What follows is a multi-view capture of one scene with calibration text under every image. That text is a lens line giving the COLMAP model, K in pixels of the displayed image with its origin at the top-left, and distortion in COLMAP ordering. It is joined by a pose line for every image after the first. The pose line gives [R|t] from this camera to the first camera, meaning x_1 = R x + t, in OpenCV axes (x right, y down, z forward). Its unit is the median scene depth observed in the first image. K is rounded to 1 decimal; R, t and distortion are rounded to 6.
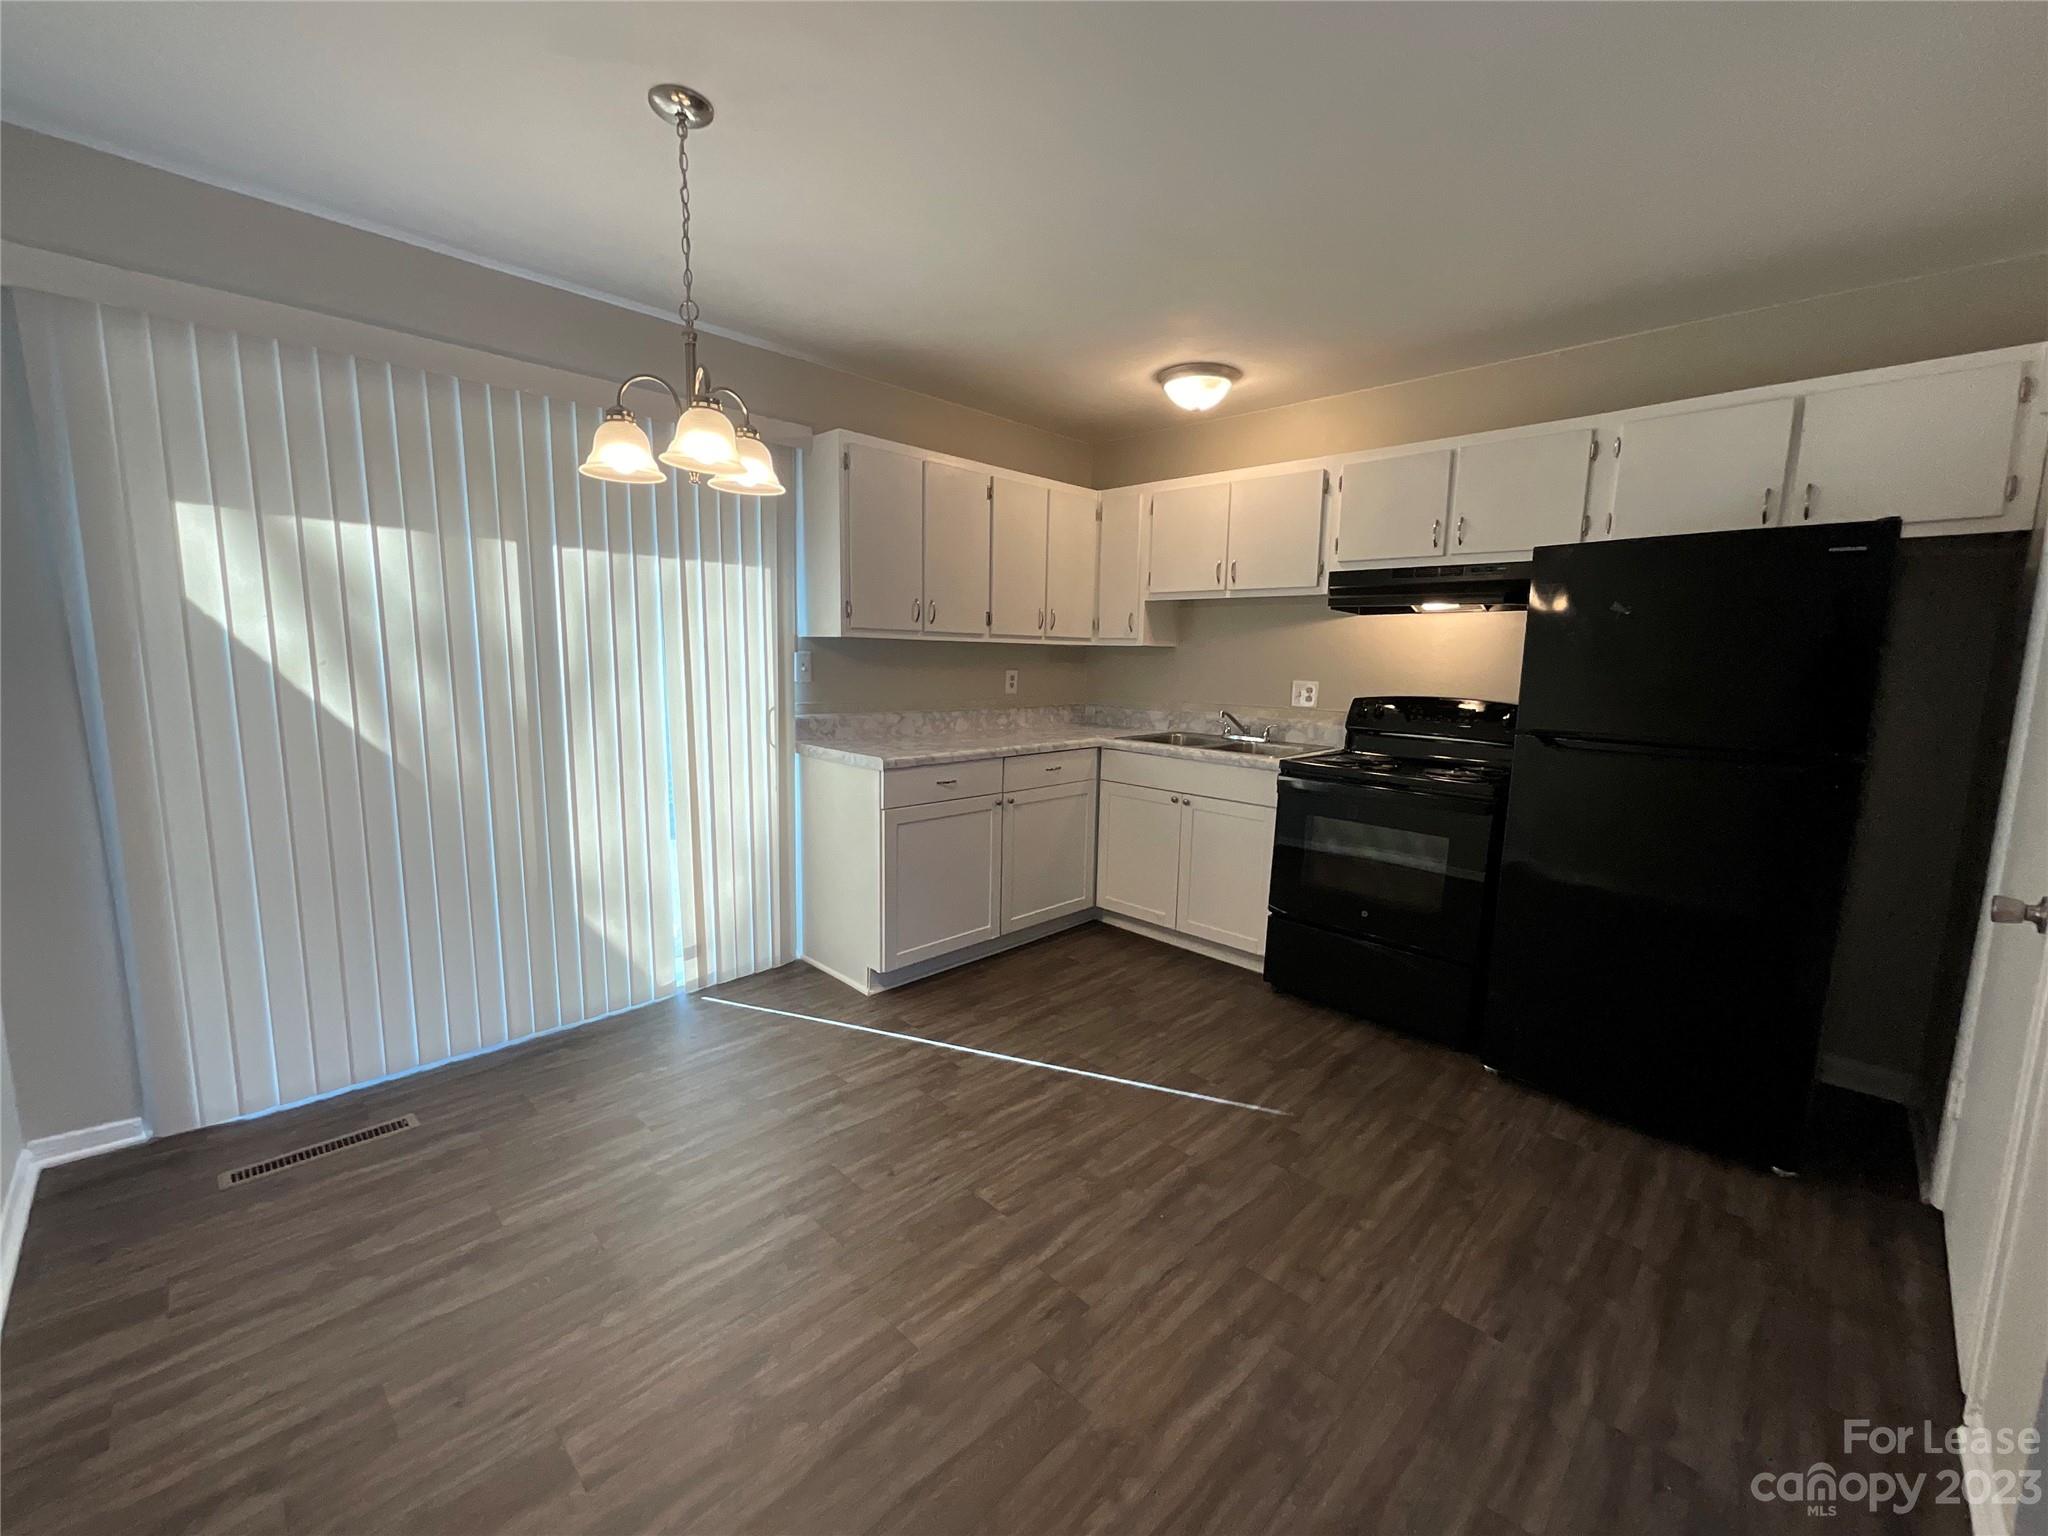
lens RADIAL K [[834.8, 0, 1024.0], [0, 834.8, 768.0], [0, 0, 1]] dist [0.001902, 0.000755]
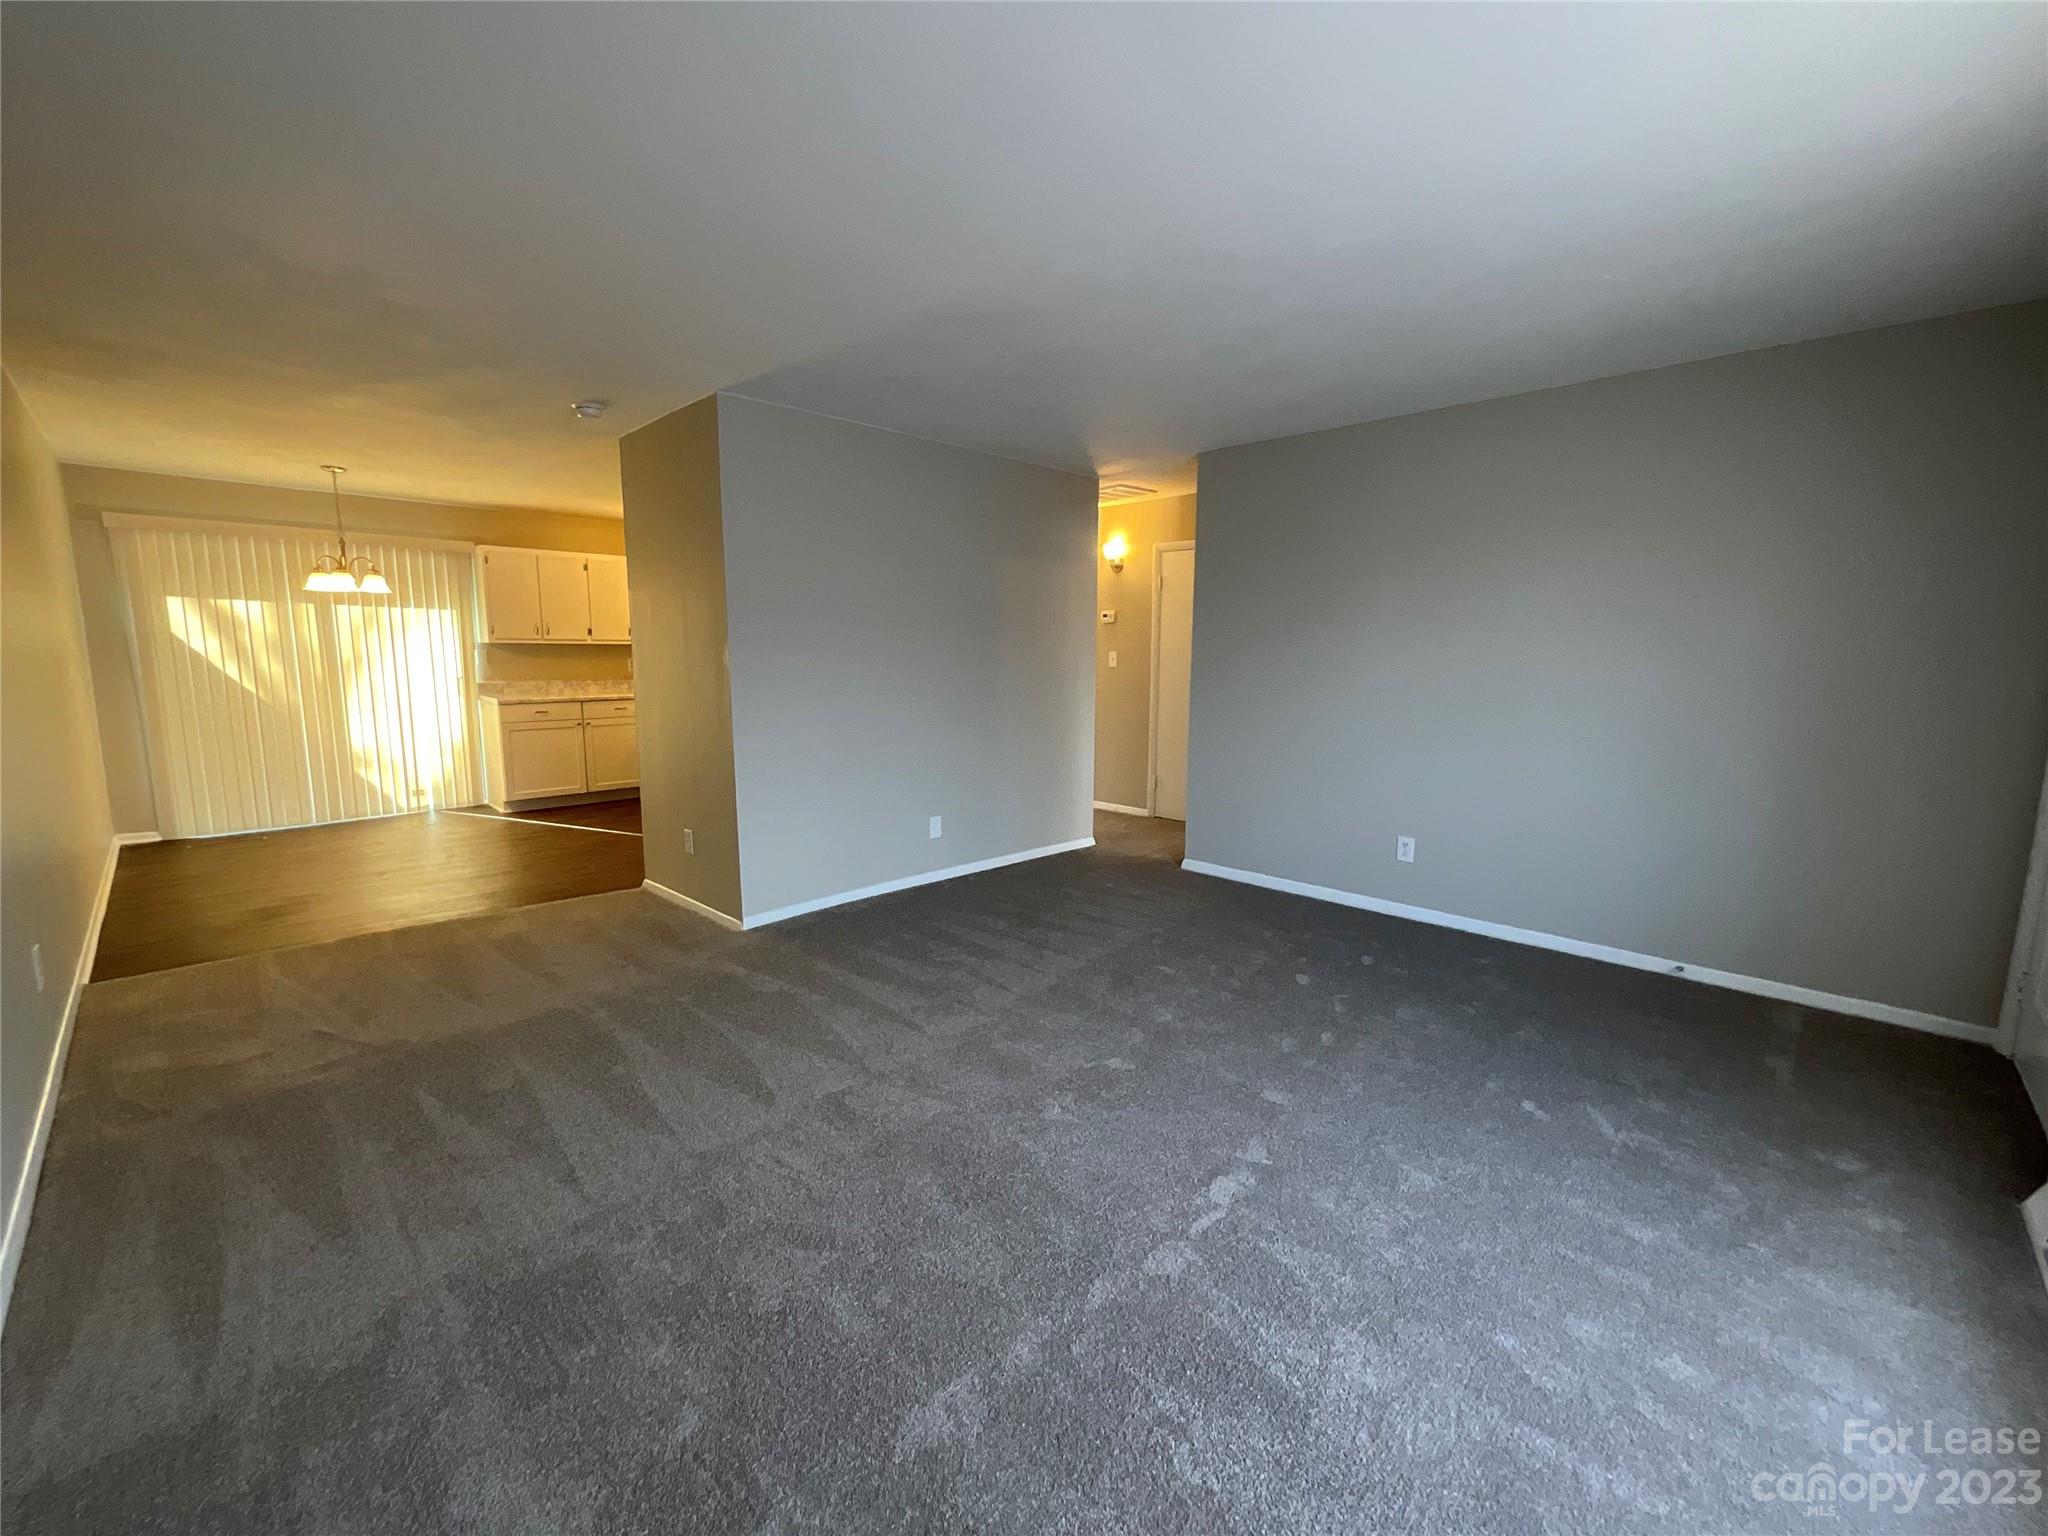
lens RADIAL K [[834.8, 0, 1024.0], [0, 834.8, 768.0], [0, 0, 1]] dist [0.001902, 0.000755]
pose [[0.999977, -0.006291, 0.002620, 1.181487], [0.006266, 0.999936, 0.009389, 0.154672], [-0.002679, -0.009372, 0.999952, -1.162611]]
